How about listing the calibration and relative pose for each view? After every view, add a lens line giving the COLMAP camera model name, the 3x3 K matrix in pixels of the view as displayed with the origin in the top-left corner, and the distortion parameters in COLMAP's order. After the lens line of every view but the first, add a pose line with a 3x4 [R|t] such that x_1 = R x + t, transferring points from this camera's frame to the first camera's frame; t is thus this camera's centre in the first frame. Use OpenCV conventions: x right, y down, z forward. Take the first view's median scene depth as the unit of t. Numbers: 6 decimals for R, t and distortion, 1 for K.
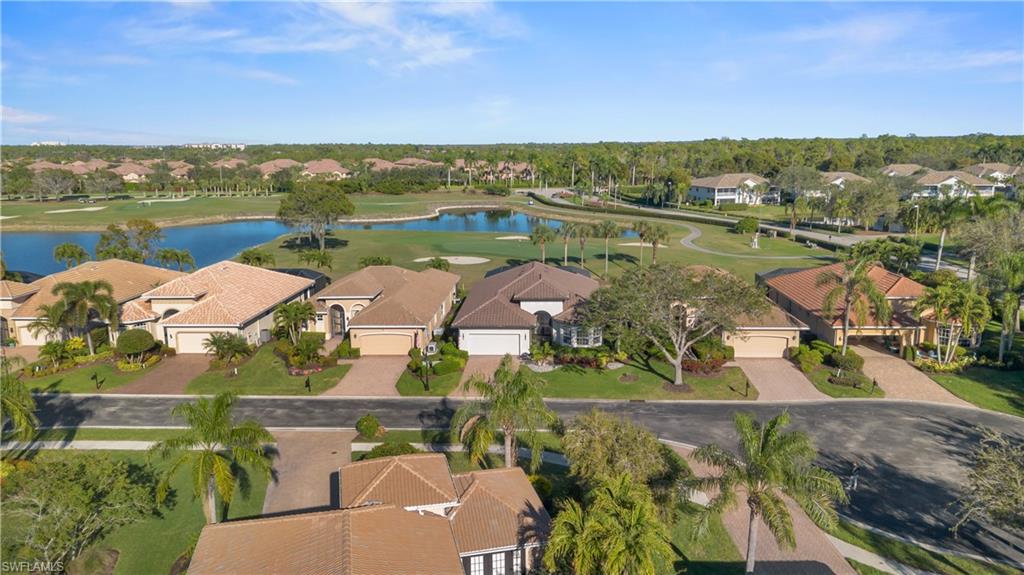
lens RADIAL K [[790.7, 0, 512.0], [0, 790.7, 287.5], [0, 0, 1]] dist [0.005771, -0.079873]
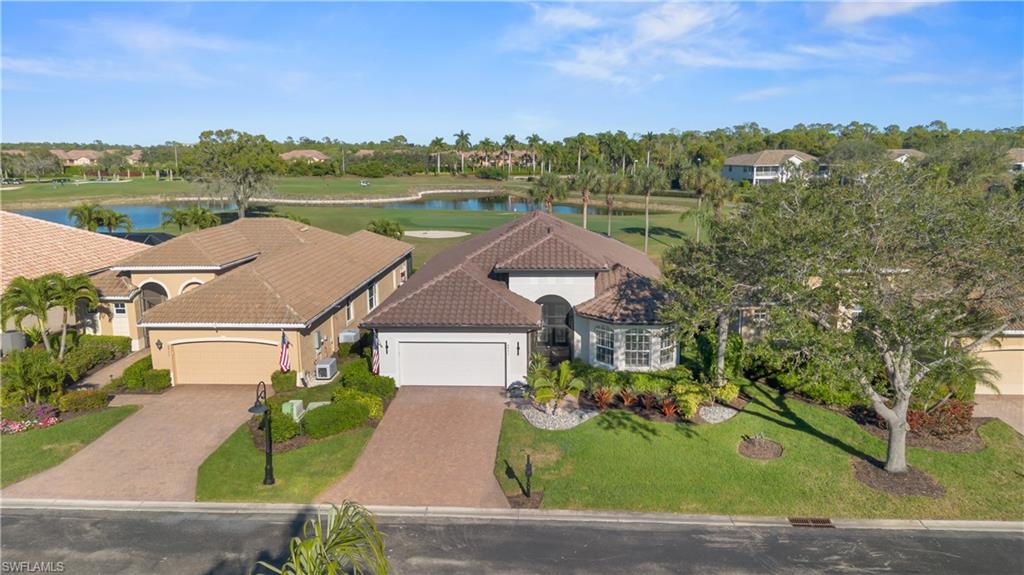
lens RADIAL K [[790.7, 0, 512.0], [0, 790.7, 287.5], [0, 0, 1]] dist [0.005771, -0.079873]
pose [[0.999986, 0.005286, -0.000168, 0.012716], [-0.005287, 0.999952, -0.008260, 0.028656], [0.000124, 0.008261, 0.999966, 0.504485]]
